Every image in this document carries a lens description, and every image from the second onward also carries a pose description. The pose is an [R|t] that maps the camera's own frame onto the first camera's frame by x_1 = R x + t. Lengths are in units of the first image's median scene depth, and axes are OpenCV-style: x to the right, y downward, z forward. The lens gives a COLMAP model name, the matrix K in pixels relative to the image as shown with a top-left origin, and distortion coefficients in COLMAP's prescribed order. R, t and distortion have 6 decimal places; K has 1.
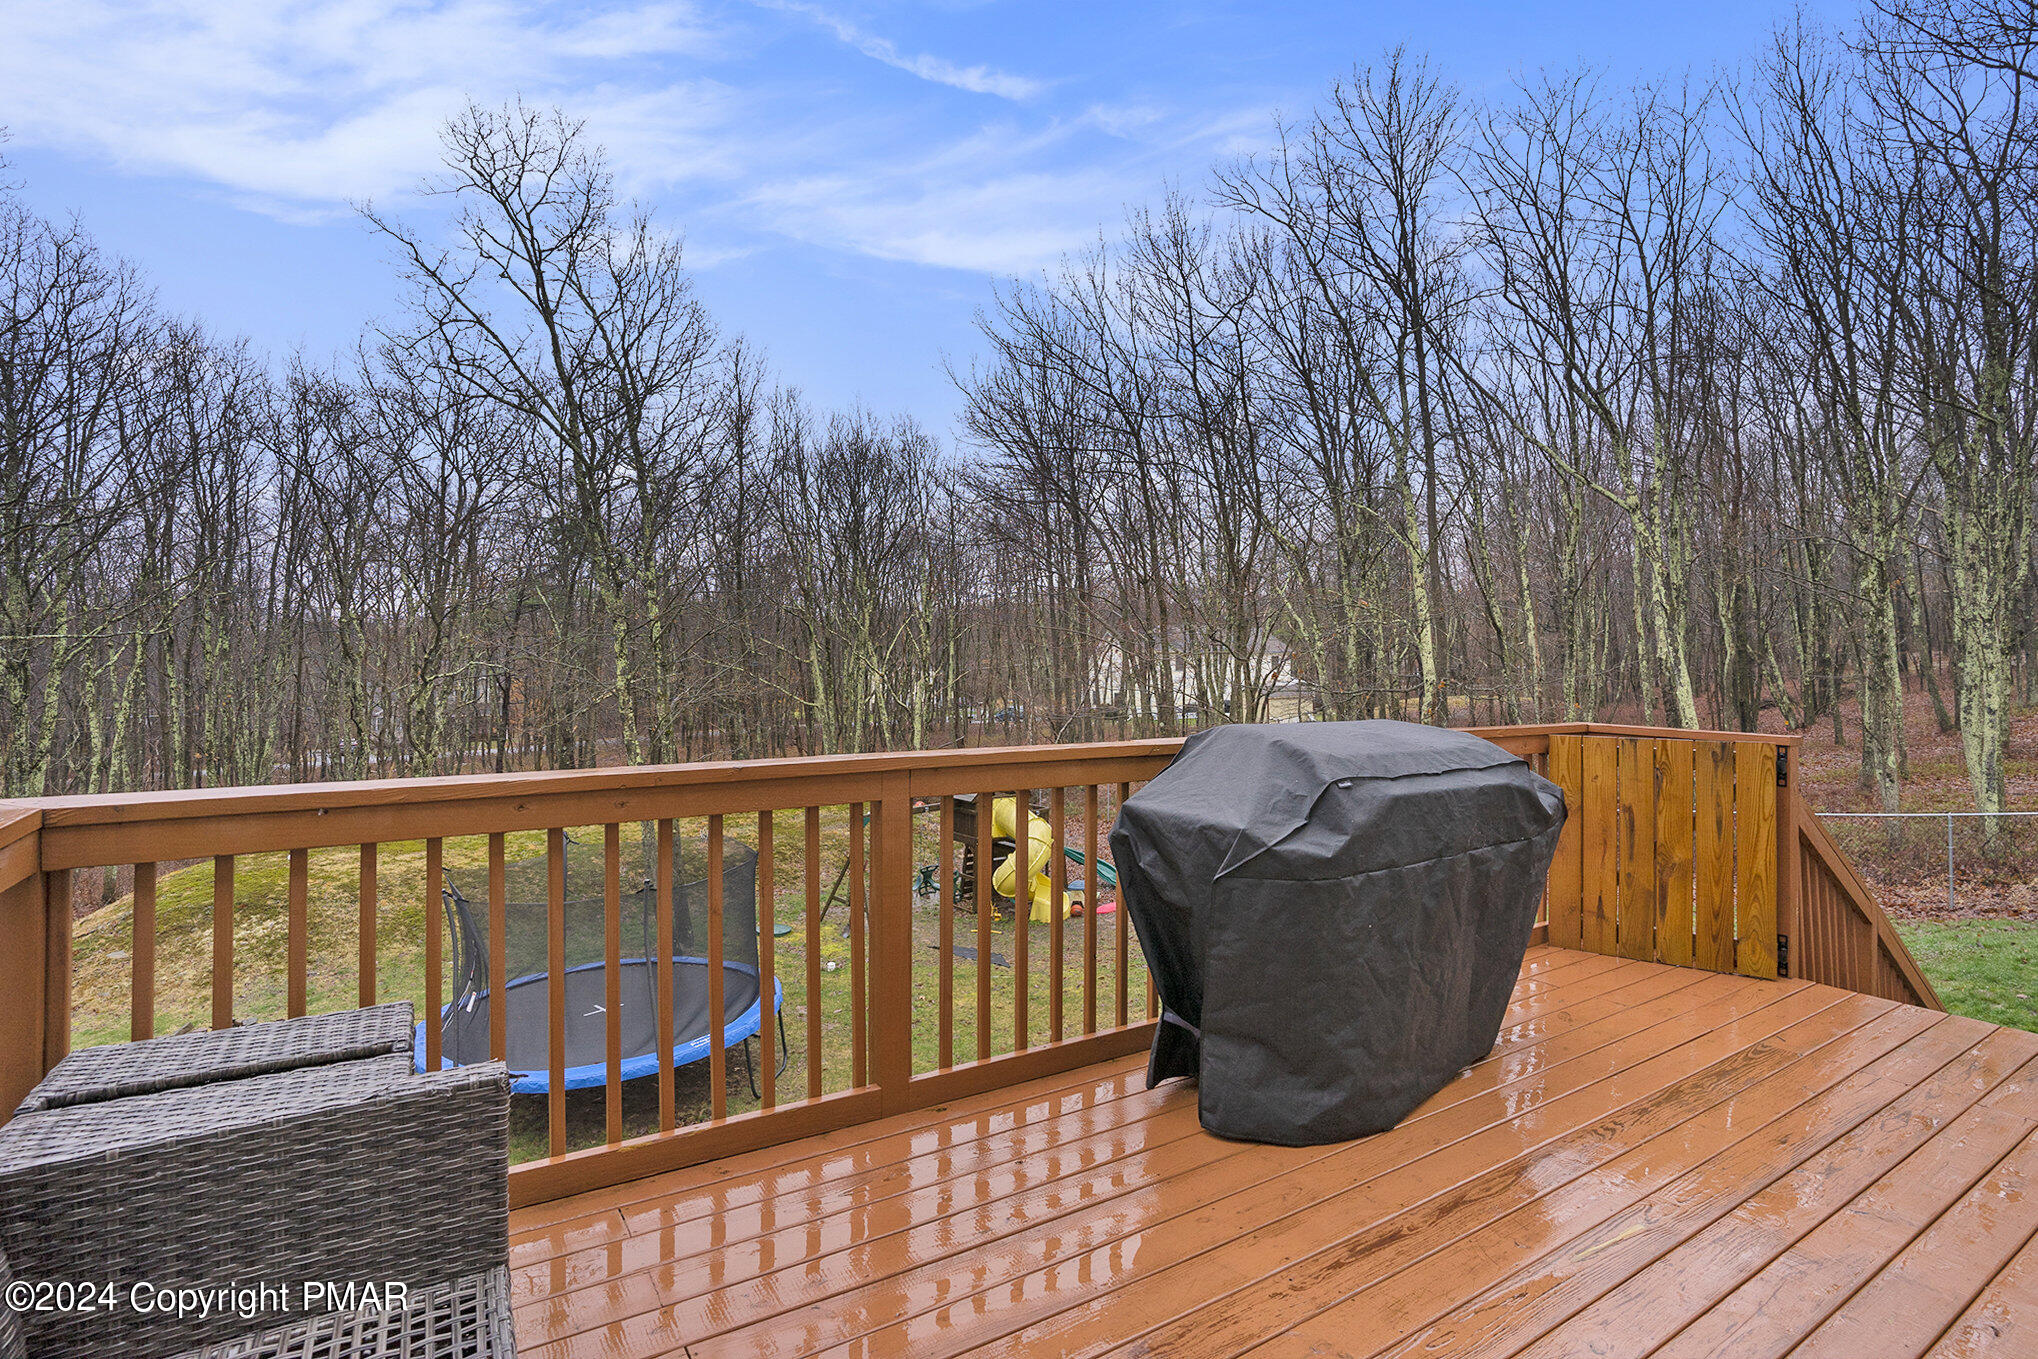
lens RADIAL K [[1036.4, 0, 1019.0], [0, 1036.4, 679.5], [0, 0, 1]] dist [-0.066136, 0.000242]
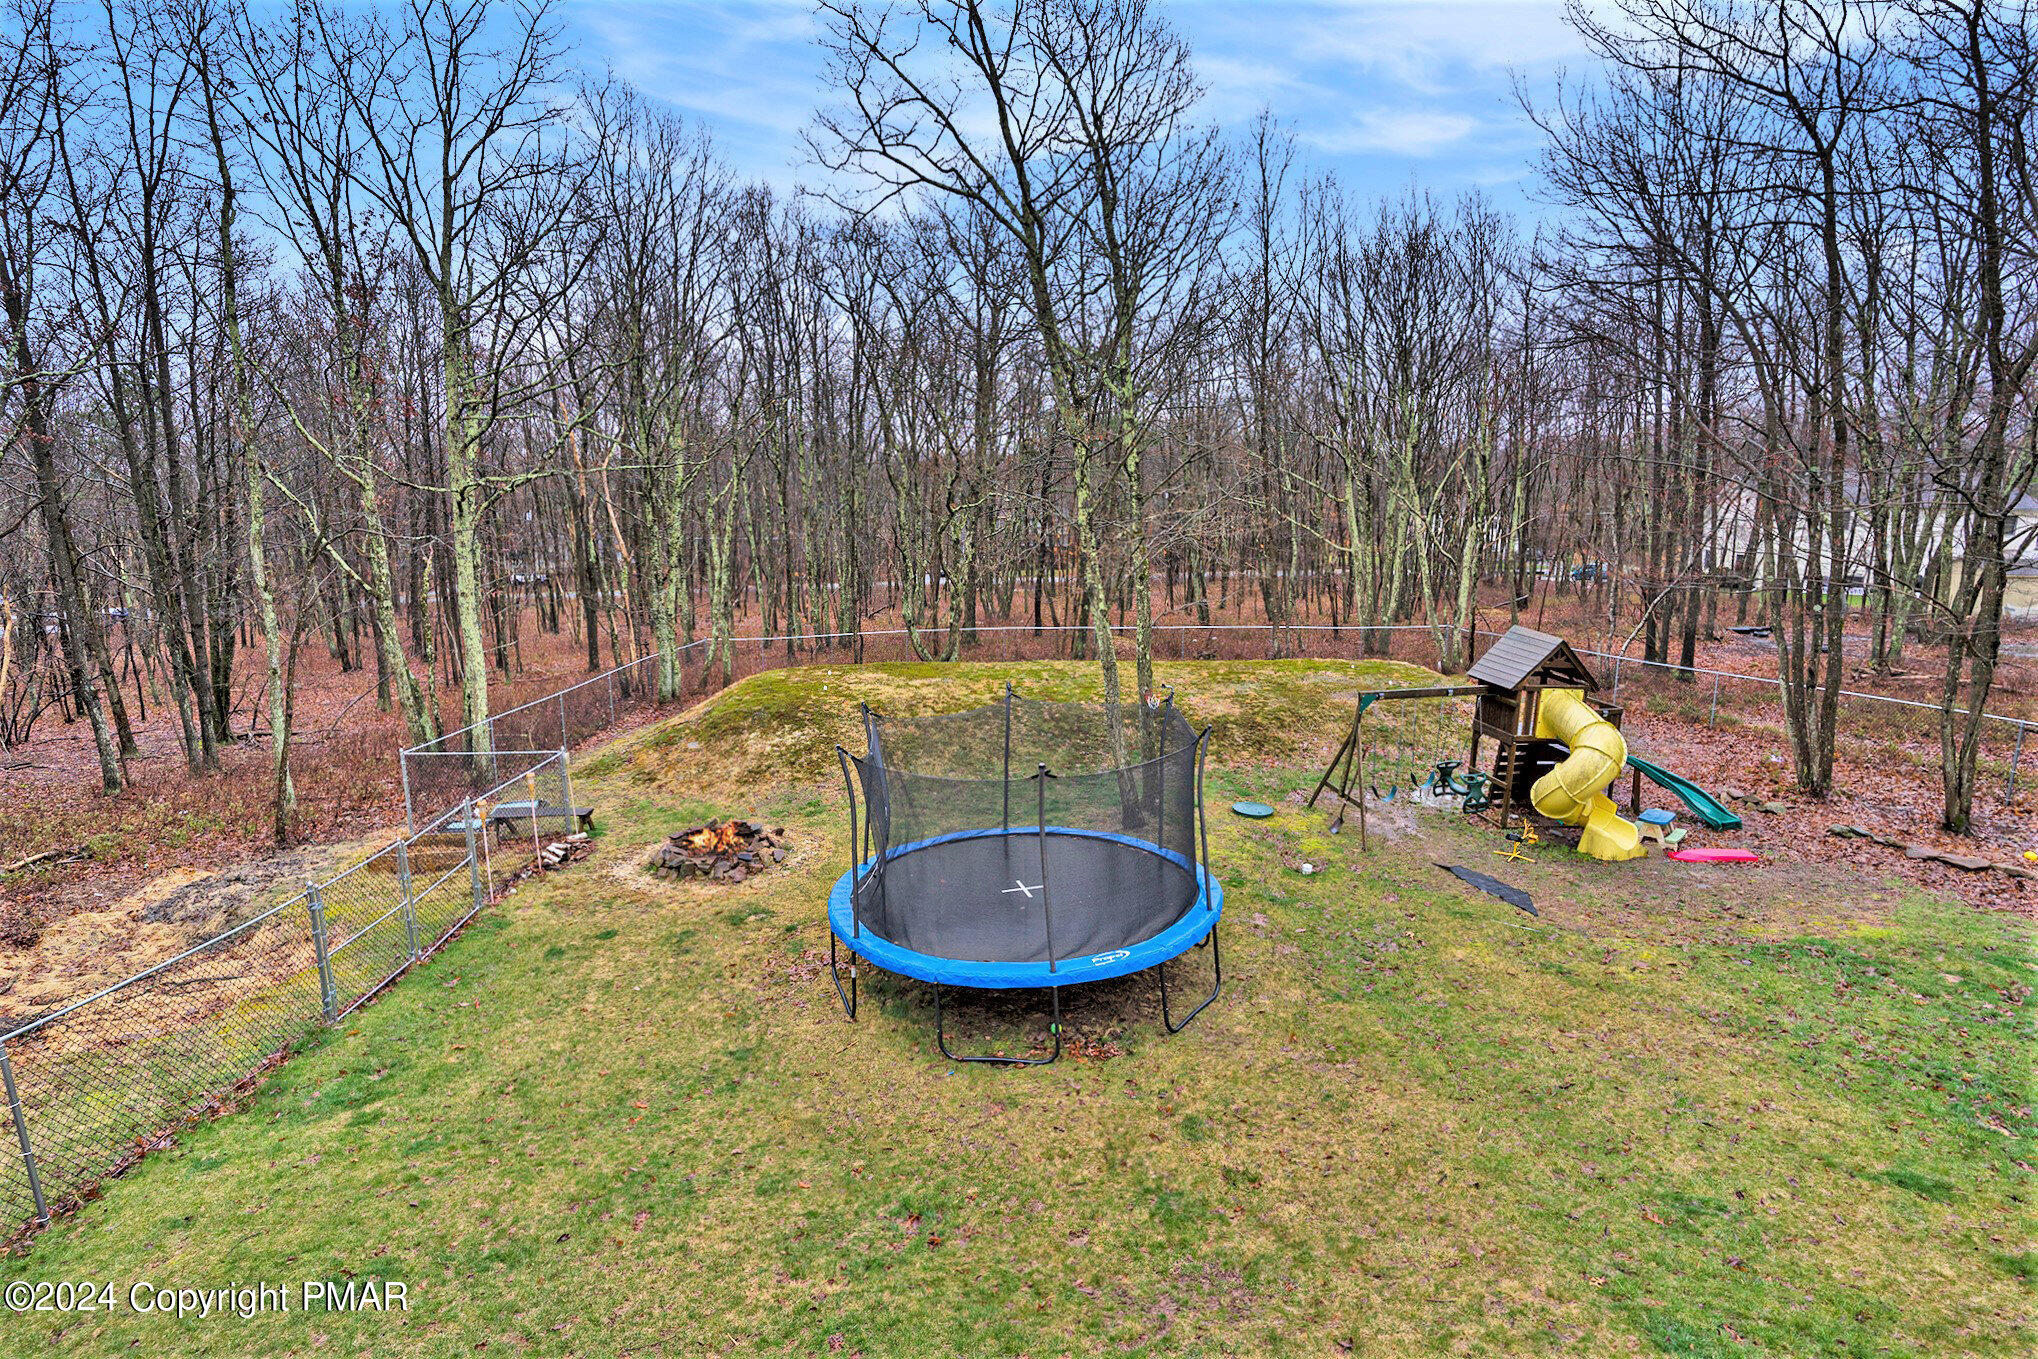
lens RADIAL K [[1036.4, 0, 1019.0], [0, 1036.4, 679.5], [0, 0, 1]] dist [-0.066136, 0.000242]
pose [[0.864865, 0.102386, -0.491453, 0.007314], [-0.025038, 0.986560, 0.161470, -0.002488], [0.501380, -0.127345, 0.855804, 0.121095]]
